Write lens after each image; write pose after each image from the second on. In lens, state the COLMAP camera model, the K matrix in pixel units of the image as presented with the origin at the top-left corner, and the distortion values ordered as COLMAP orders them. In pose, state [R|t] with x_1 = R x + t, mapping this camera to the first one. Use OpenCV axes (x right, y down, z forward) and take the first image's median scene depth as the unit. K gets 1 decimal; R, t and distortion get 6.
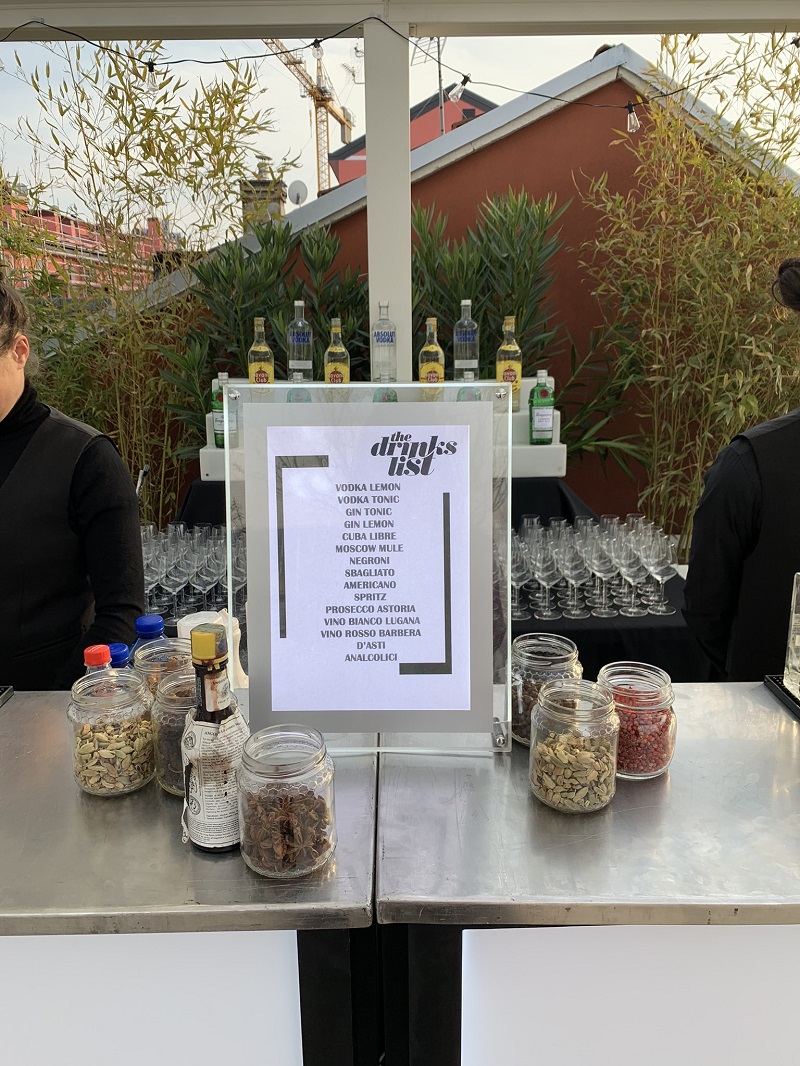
lens RADIAL K [[823.0, 0, 400.3], [0, 823.0, 512.4], [0, 0, 1]] dist [0.025739, -0.017366]
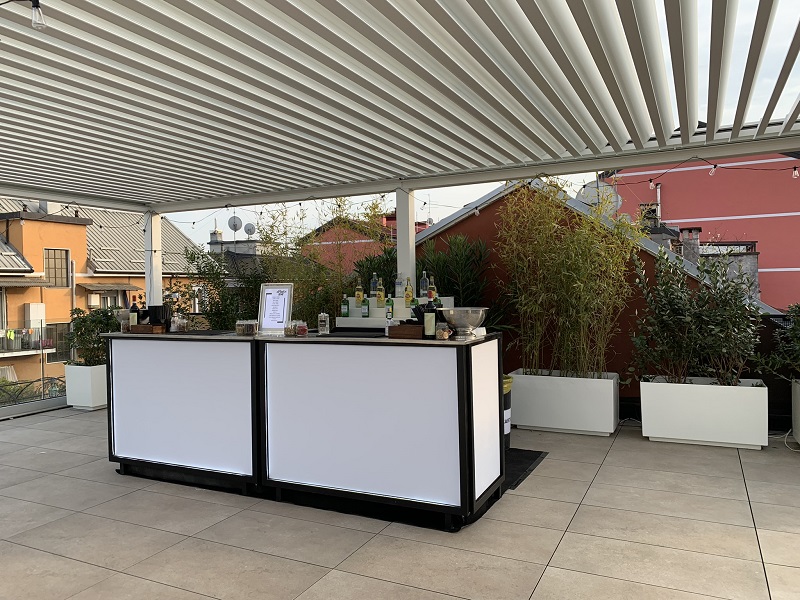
lens RADIAL K [[617.6, 0, 400.0], [0, 617.6, 300.0], [0, 0, 1]] dist [0.025739, -0.017366]
pose [[0.899612, 0.005583, -0.436655, 3.352490], [-0.094964, 0.978490, -0.183136, 0.894220], [0.426240, 0.206218, 0.880791, -3.374082]]
